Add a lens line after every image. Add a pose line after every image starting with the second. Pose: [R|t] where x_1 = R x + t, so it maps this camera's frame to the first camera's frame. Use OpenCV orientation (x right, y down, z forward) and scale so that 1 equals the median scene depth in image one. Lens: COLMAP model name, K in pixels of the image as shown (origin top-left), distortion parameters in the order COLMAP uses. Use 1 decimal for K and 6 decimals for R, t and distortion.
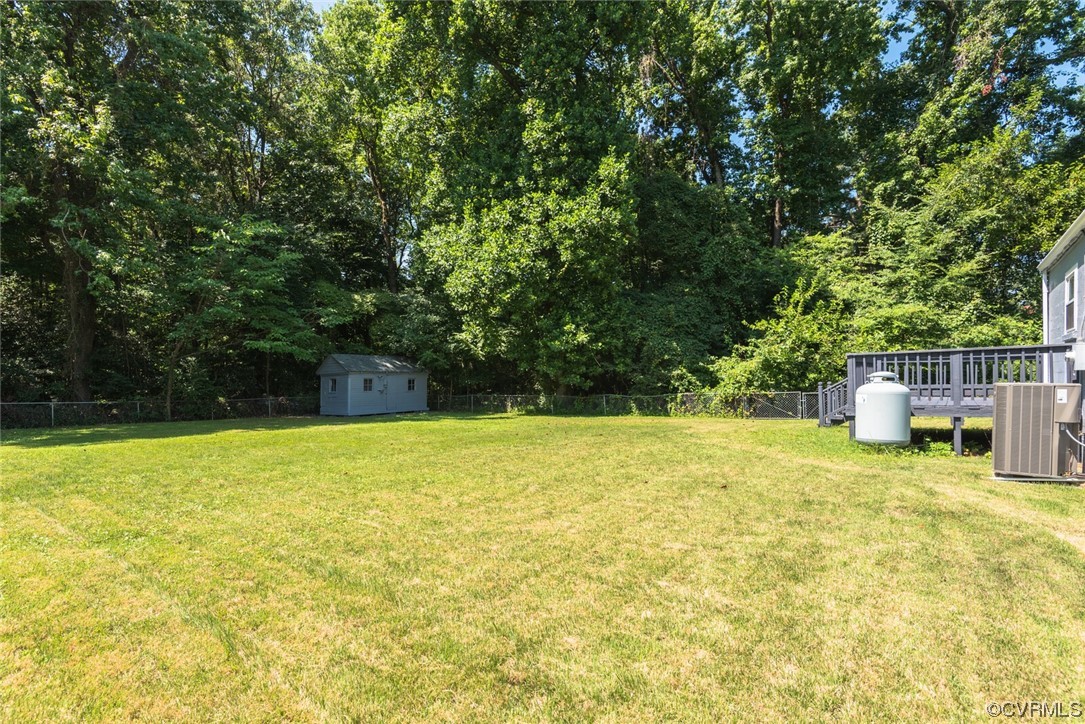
lens RADIAL K [[531.8, 0, 514.6], [0, 531.8, 394.4], [0, 0, 1]] dist [0.003053, 0.000520]
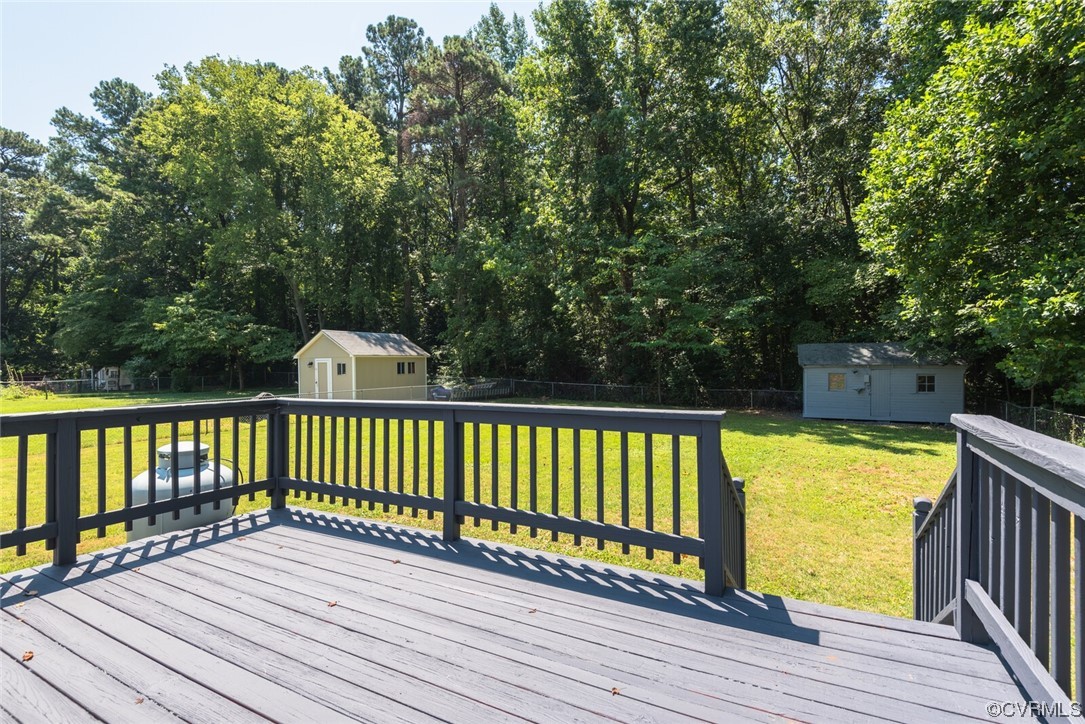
lens RADIAL K [[530.8, 0, 541.4], [0, 530.8, 363.1], [0, 0, 1]] dist [0.011927, 0.000060]
pose [[0.179074, 0.016423, -0.983699, 0.500539], [-0.026503, 0.999578, 0.011863, -0.050733], [0.983479, 0.023946, 0.179434, 0.500731]]
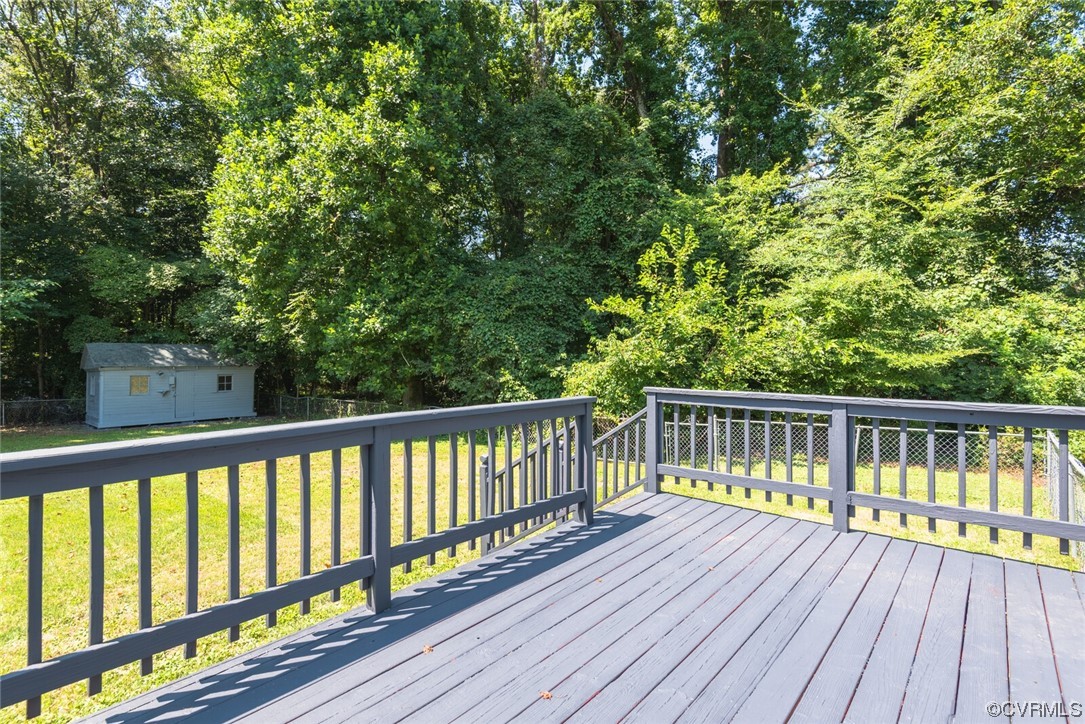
lens RADIAL K [[500.9, 0, 542.6], [0, 500.9, 364.3], [0, 0, 1]] dist [0.003229, -0.000354]
pose [[0.998786, 0.011271, -0.047951, 0.375069], [-0.012235, 0.999728, -0.019864, -0.046292], [0.047714, 0.020426, 0.998652, 0.391770]]
